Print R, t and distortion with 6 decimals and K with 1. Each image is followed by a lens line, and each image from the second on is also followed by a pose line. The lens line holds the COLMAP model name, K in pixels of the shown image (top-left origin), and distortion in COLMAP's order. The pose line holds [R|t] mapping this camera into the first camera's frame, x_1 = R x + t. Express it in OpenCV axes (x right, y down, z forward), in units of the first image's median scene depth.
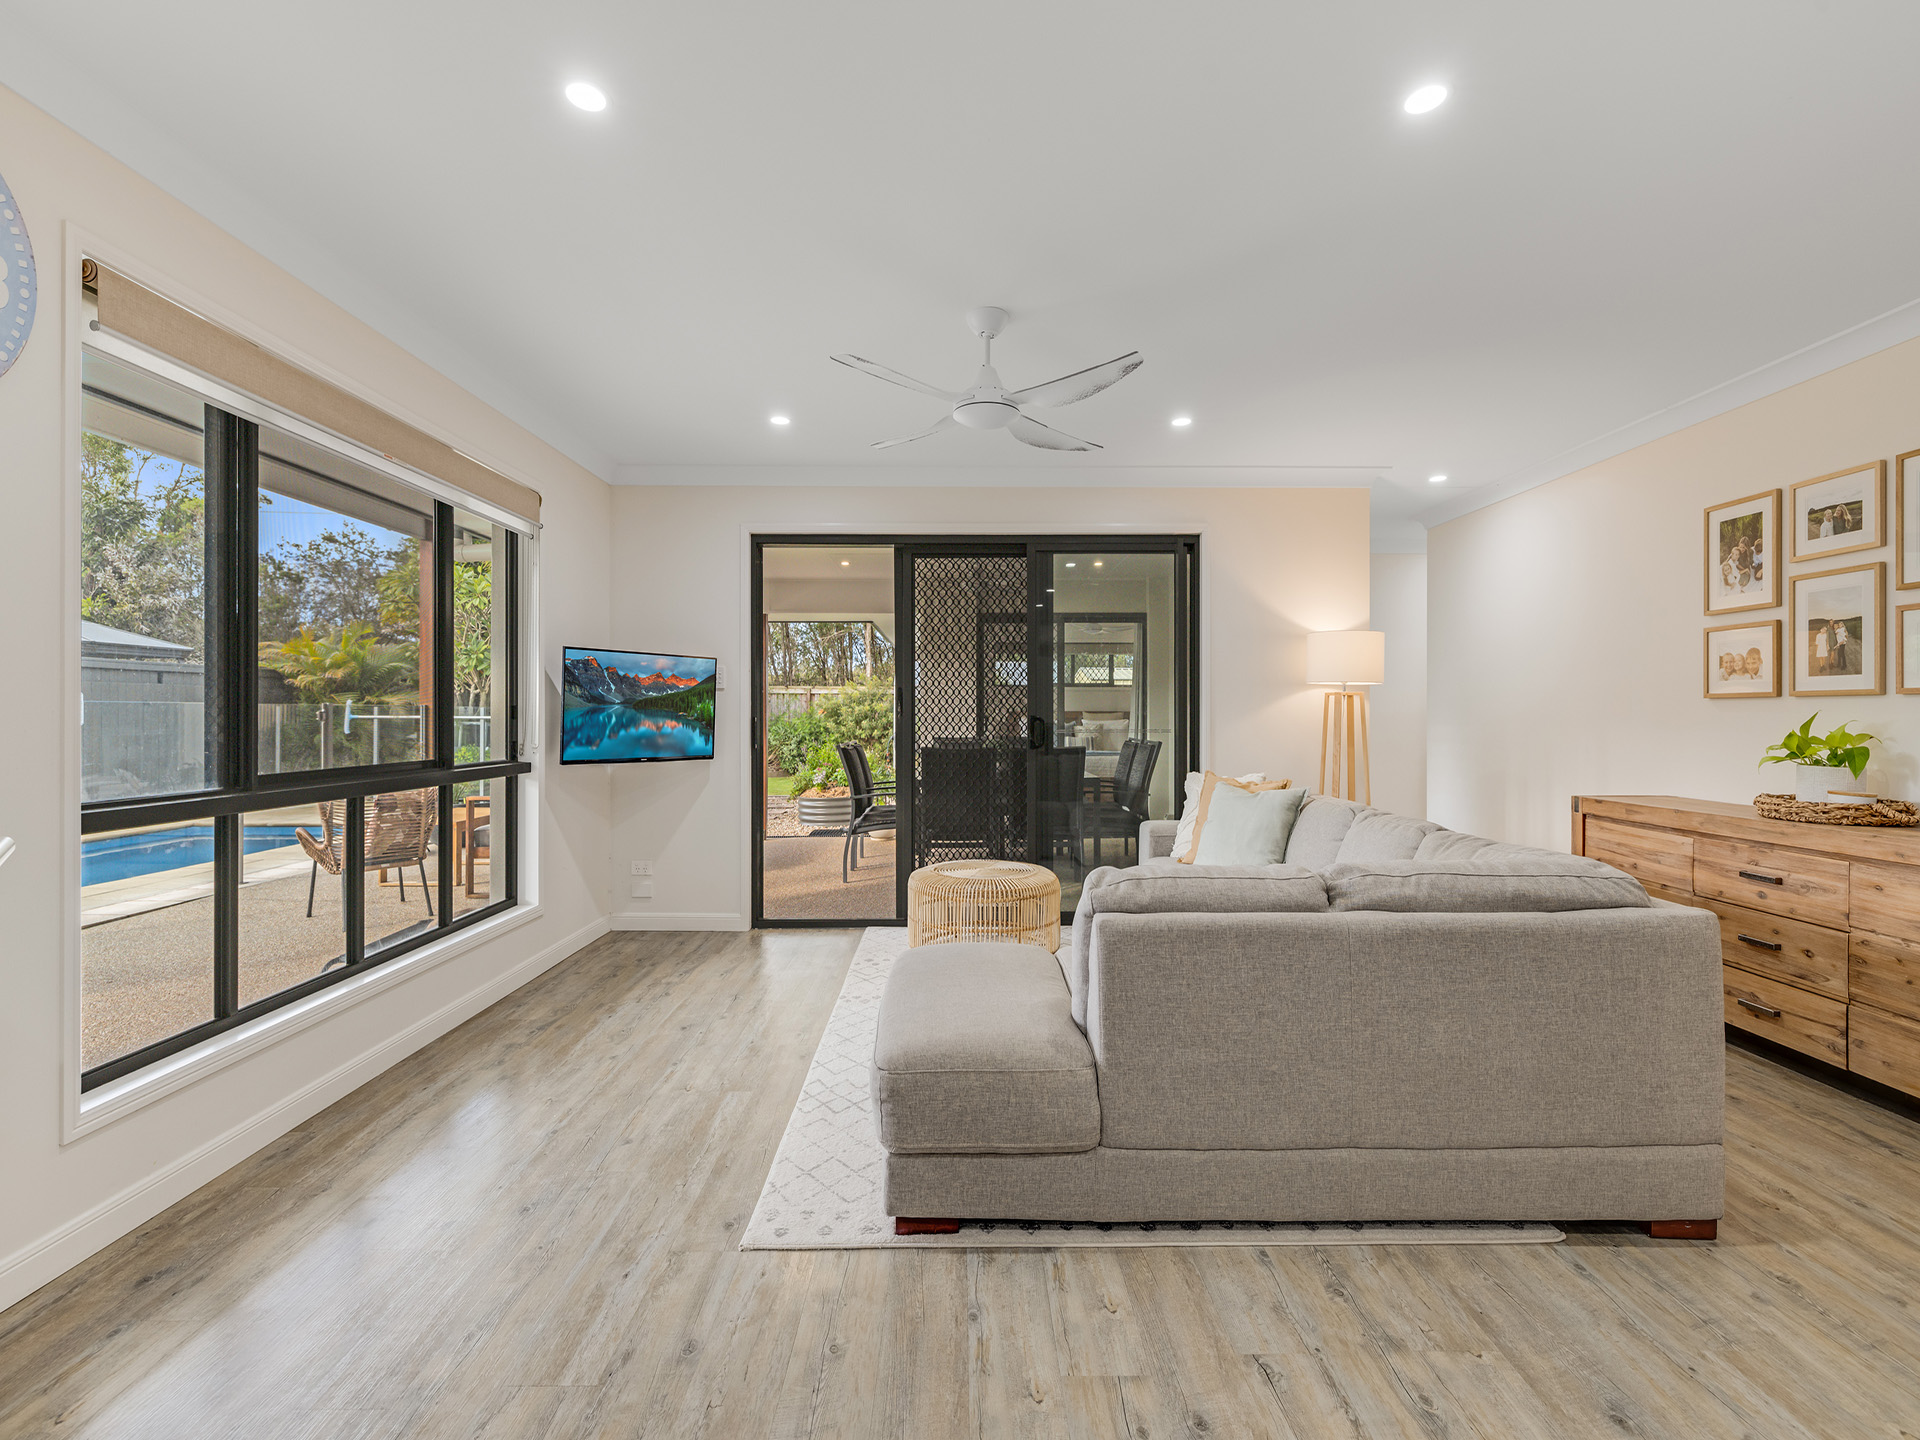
lens RADIAL K [[815.0, 0, 960.0], [0, 815.0, 720.0], [0, 0, 1]] dist [0.000184, -0.000082]
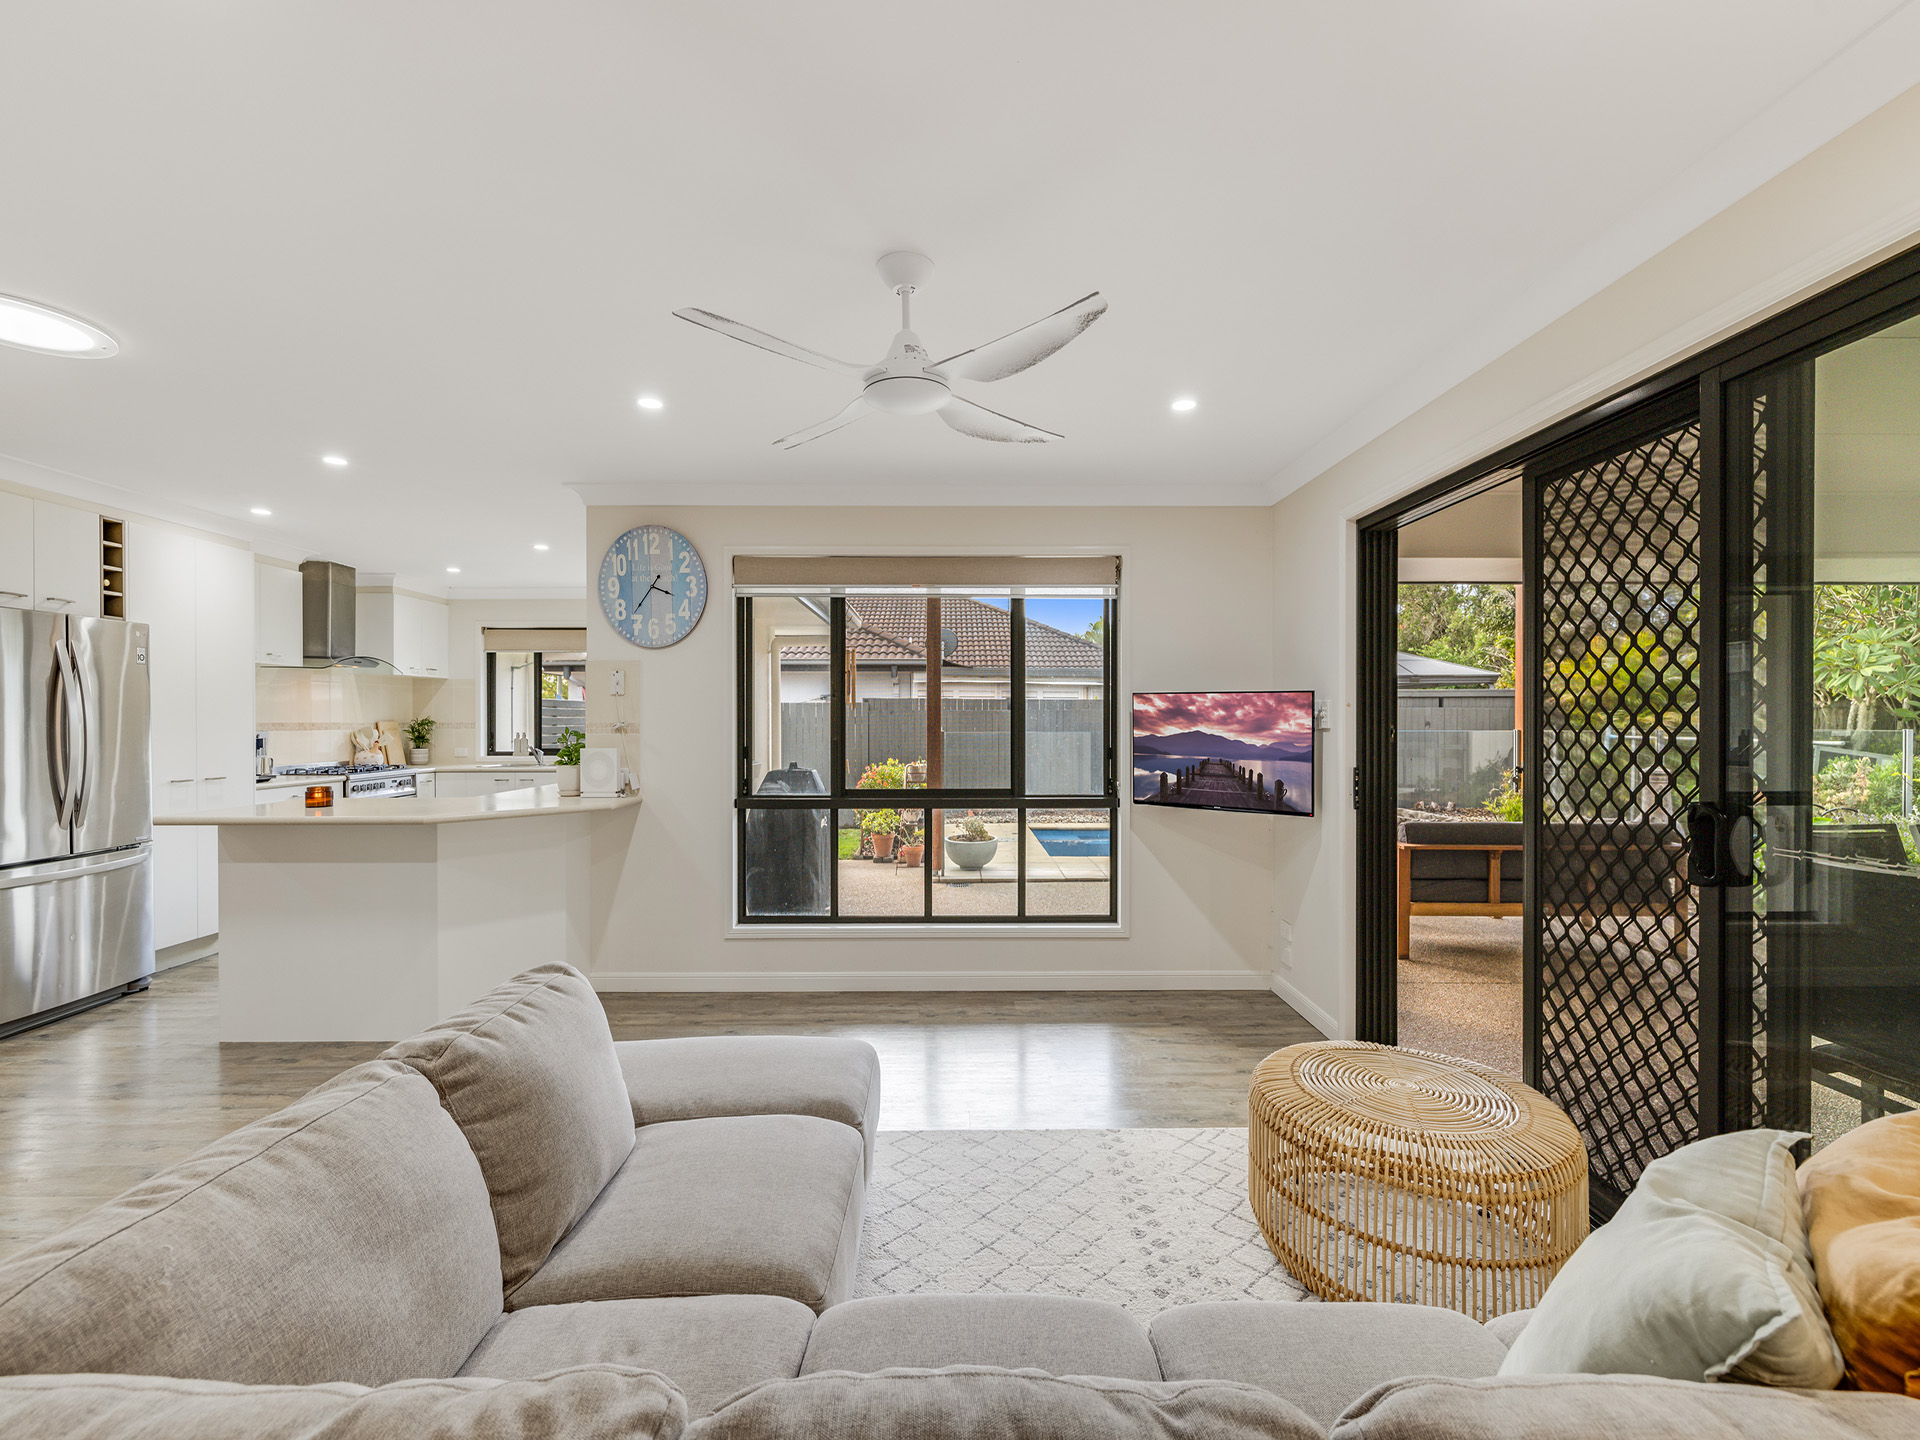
lens RADIAL K [[815.0, 0, 960.0], [0, 815.0, 720.0], [0, 0, 1]] dist [0.000184, -0.000082]
pose [[-0.009345, -0.004491, -0.999946, 0.745665], [-0.001459, 0.999989, -0.004477, -0.063875], [0.999955, 0.001417, -0.009352, 0.987491]]
